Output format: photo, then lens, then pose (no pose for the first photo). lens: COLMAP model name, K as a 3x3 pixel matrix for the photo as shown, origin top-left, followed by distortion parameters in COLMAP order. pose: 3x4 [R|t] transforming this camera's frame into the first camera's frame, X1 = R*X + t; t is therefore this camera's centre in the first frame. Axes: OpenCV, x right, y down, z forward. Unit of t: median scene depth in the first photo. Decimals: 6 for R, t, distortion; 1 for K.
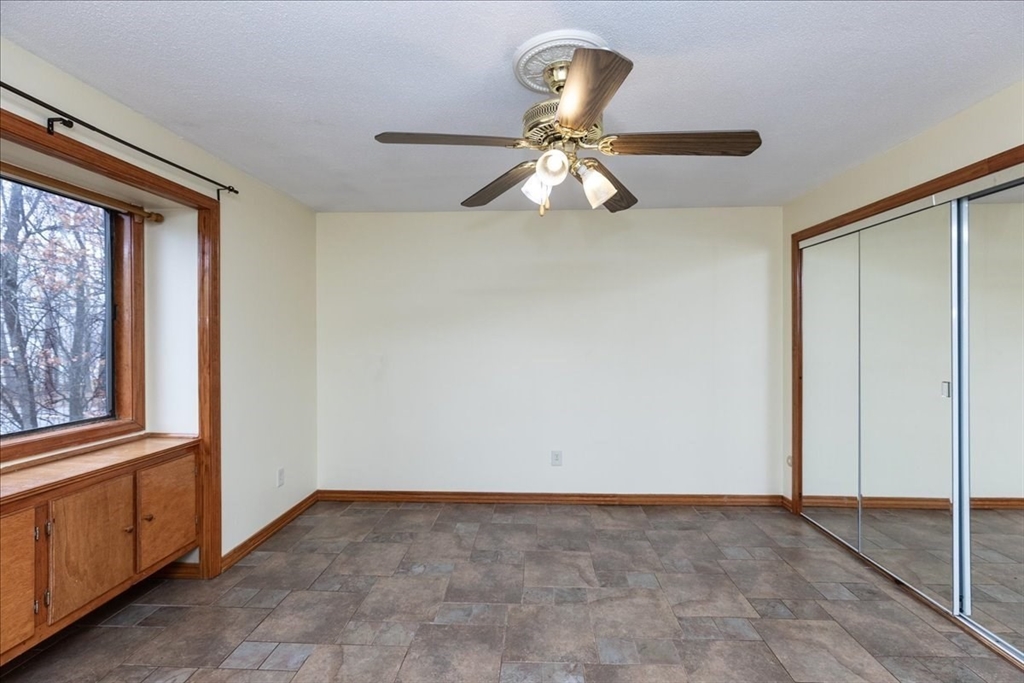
lens RADIAL K [[463.4, 0, 521.0], [0, 463.4, 339.5], [0, 0, 1]] dist [0.007156, -0.001969]
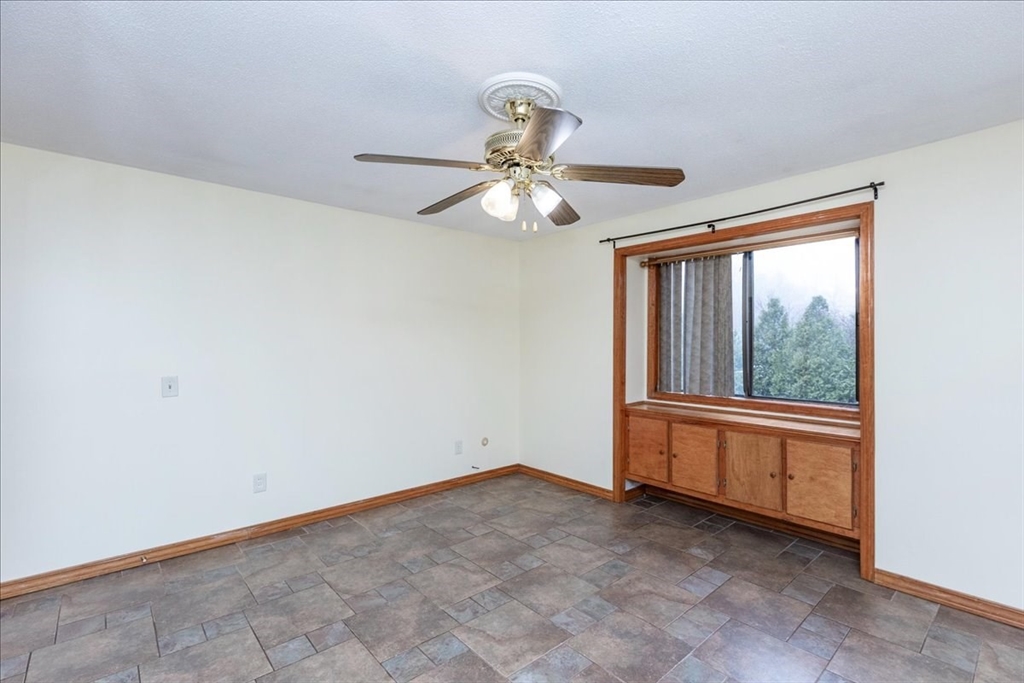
lens RADIAL K [[463.4, 0, 513.1], [0, 463.4, 336.8], [0, 0, 1]] dist [0.007156, -0.001969]
pose [[-0.727339, -0.009078, -0.686218, 0.595256], [-0.003710, 0.999950, -0.009297, 0.000531], [0.686268, -0.004216, -0.727336, 1.231852]]
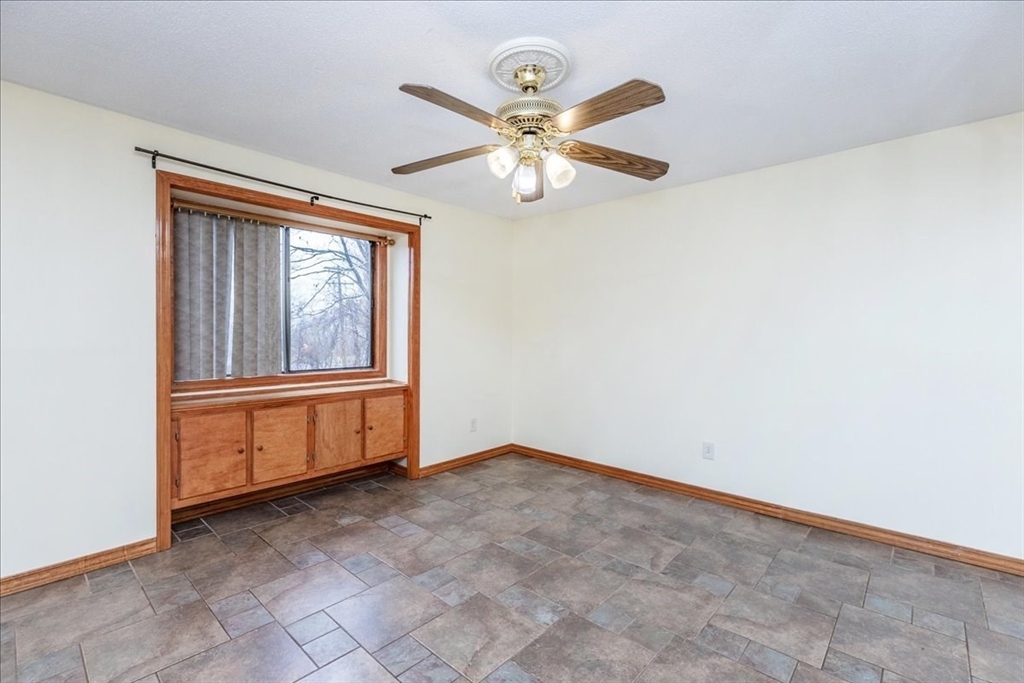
lens RADIAL K [[463.4, 0, 511.4], [0, 463.4, 339.0], [0, 0, 1]] dist [0.007156, -0.001969]
pose [[0.763208, 0.016514, -0.645942, 0.541917], [-0.010817, 0.999860, 0.012780, 0.039313], [0.646063, -0.002767, 0.763279, 0.067714]]
